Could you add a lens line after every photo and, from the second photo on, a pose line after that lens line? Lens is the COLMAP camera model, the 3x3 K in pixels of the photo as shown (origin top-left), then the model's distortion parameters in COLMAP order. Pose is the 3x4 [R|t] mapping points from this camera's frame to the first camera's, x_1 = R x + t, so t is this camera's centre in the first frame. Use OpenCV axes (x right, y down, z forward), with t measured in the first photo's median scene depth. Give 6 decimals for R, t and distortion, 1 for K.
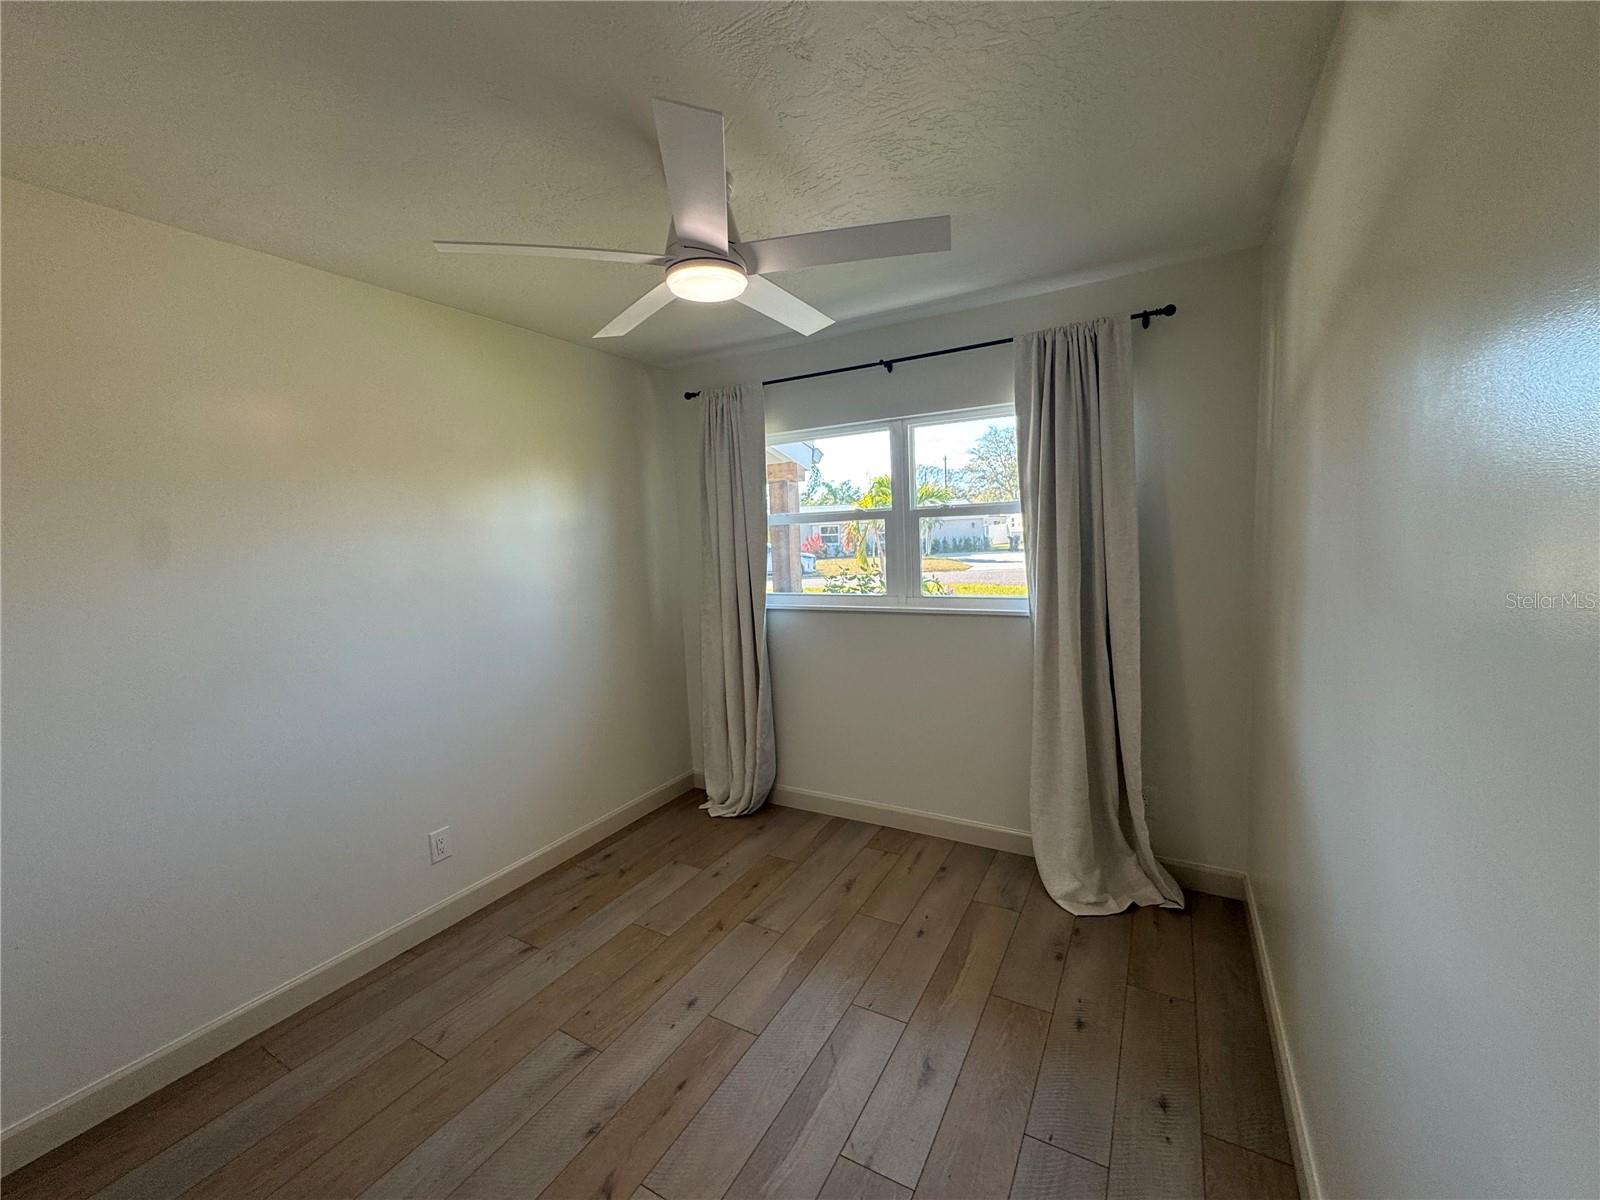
lens RADIAL K [[639.7, 0, 810.3], [0, 639.7, 592.7], [0, 0, 1]] dist [-0.004318, 0.000797]
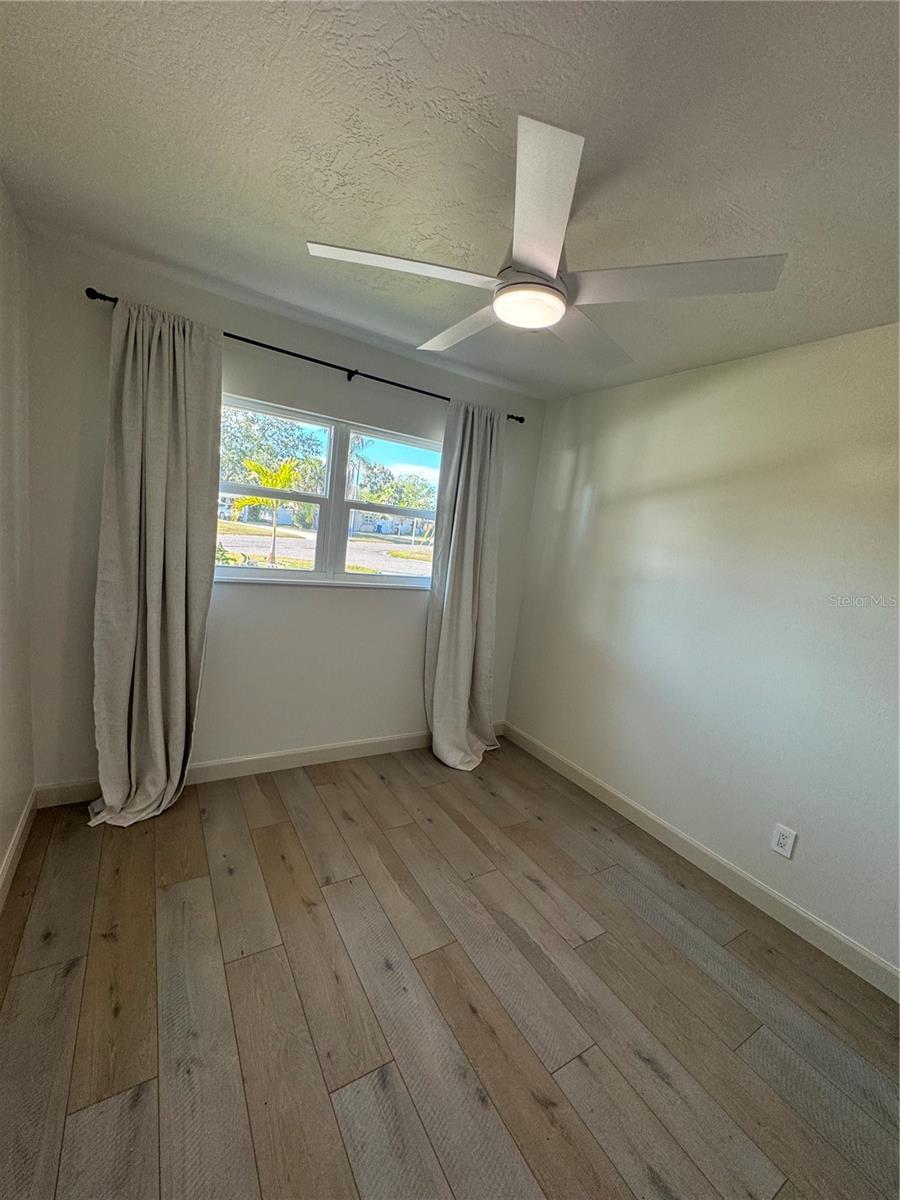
lens RADIAL K [[479.8, 0, 454.6], [0, 479.8, 592.0], [0, 0, 1]] dist [-0.004318, 0.000797]
pose [[0.471826, -0.017696, 0.881514, -0.628895], [-0.057538, 0.997049, 0.050812, -0.017698], [-0.879813, -0.074695, 0.469415, 0.439243]]
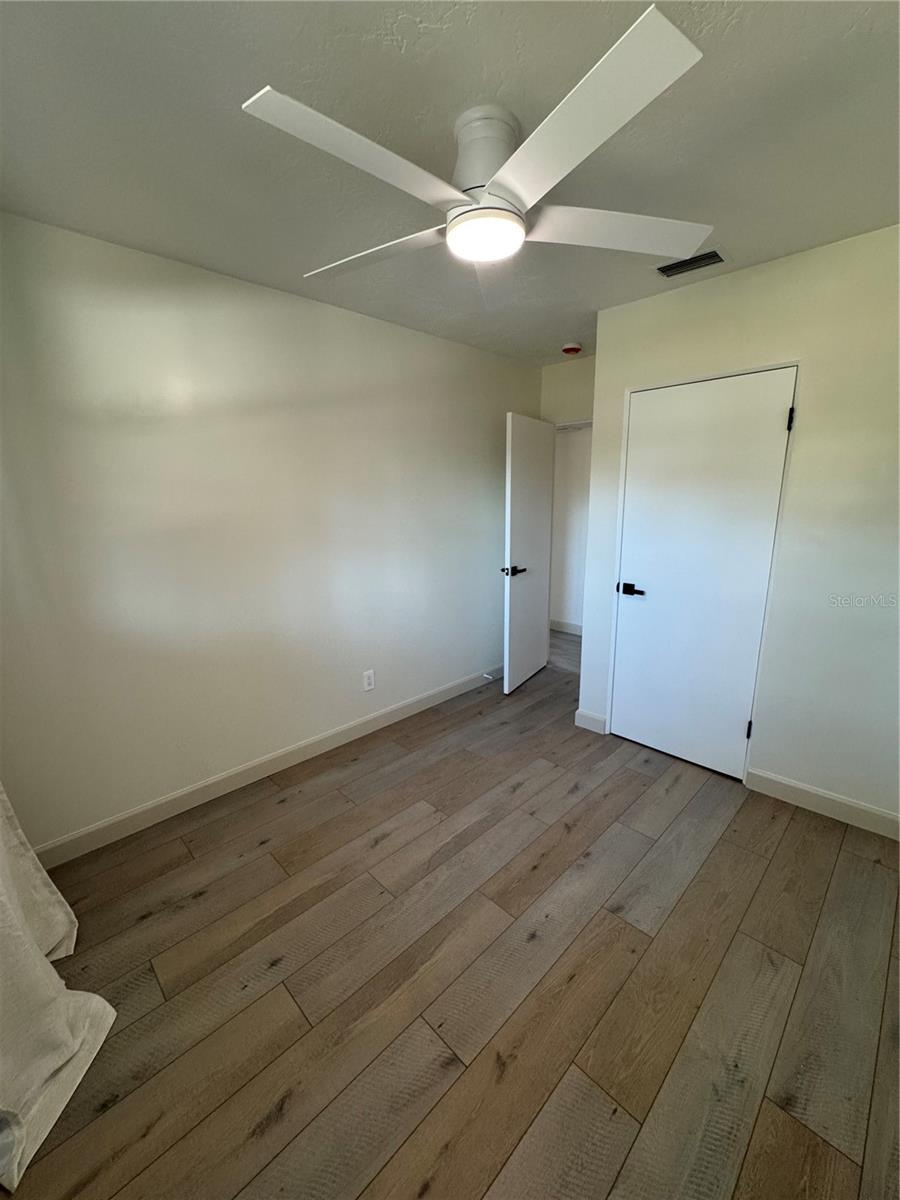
lens RADIAL K [[479.8, 0, 449.8], [0, 479.8, 593.8], [0, 0, 1]] dist [-0.004318, 0.000797]
pose [[-0.956998, -0.006430, 0.290023, -0.214388], [0.077226, 0.958031, 0.276065, -0.100567], [-0.279626, 0.286591, -0.916338, 1.222598]]
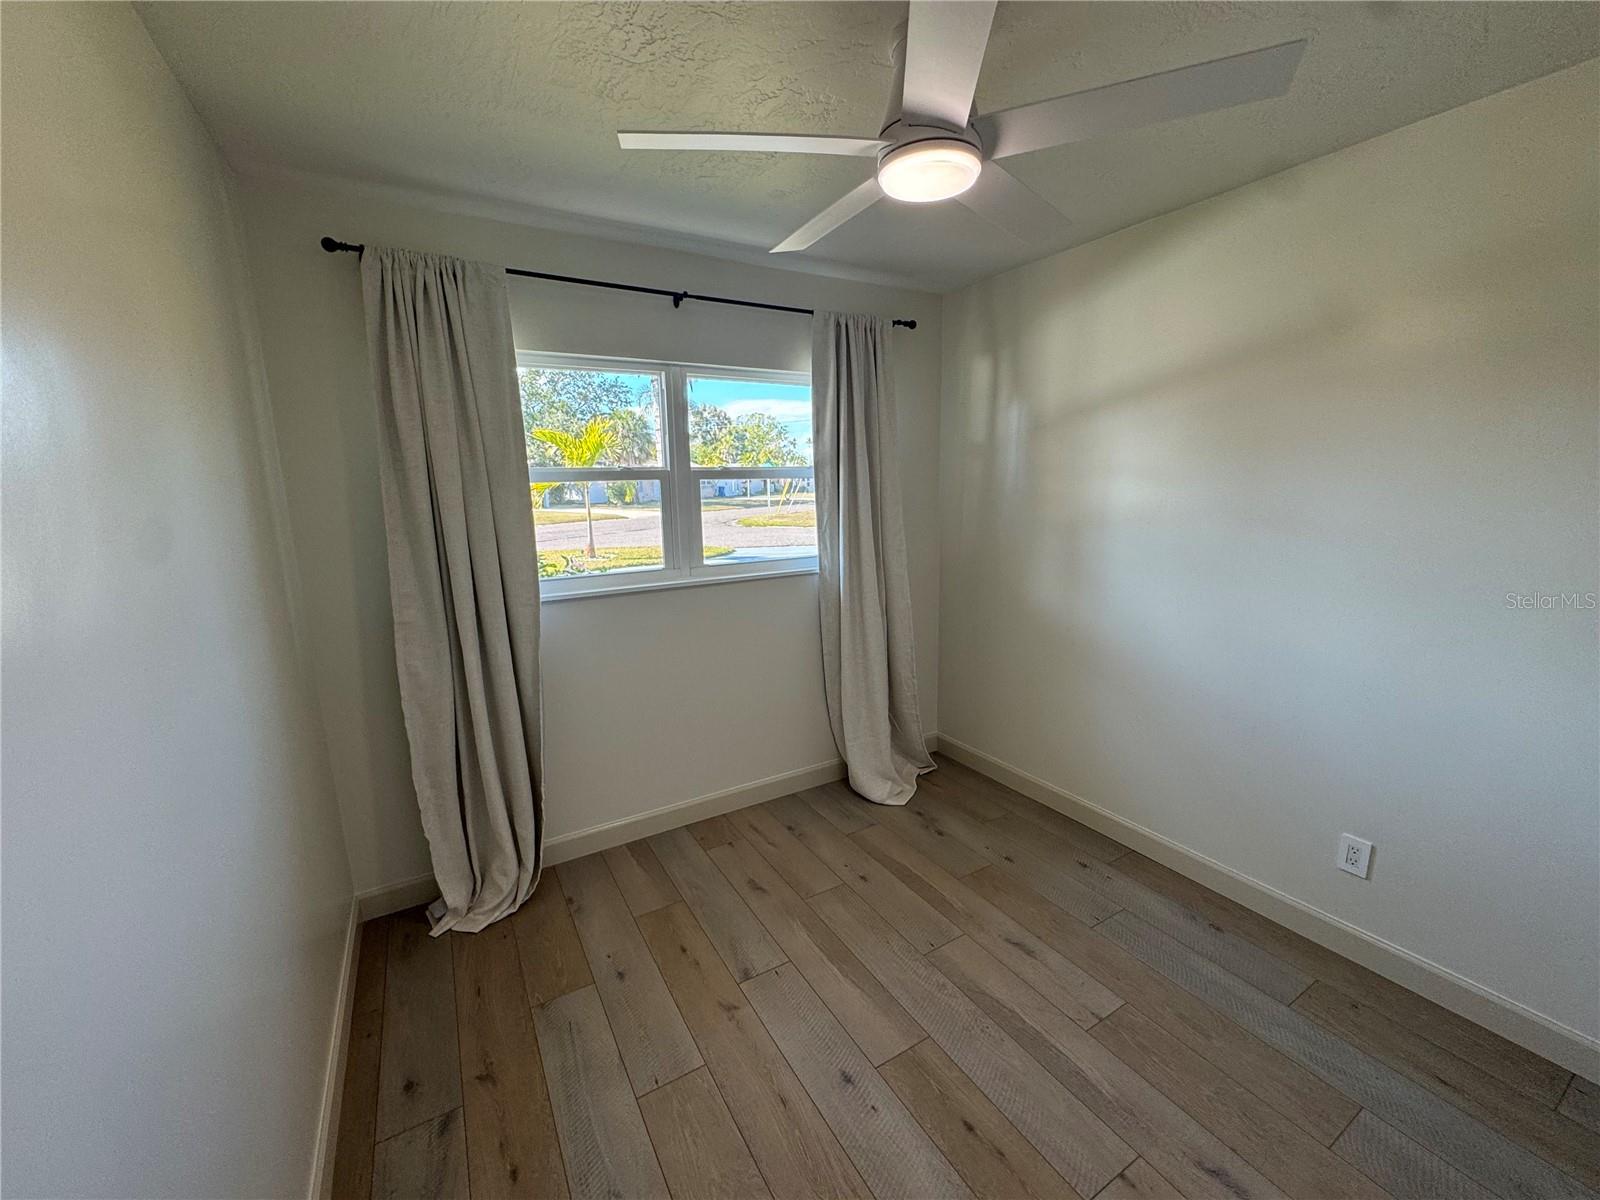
lens RADIAL K [[639.7, 0, 806.5], [0, 639.7, 587.0], [0, 0, 1]] dist [-0.004318, 0.000797]
pose [[0.499891, -0.113726, 0.858589, -0.635101], [0.076158, 0.993273, 0.087225, -0.036851], [-0.862734, 0.021786, 0.505189, 0.475185]]
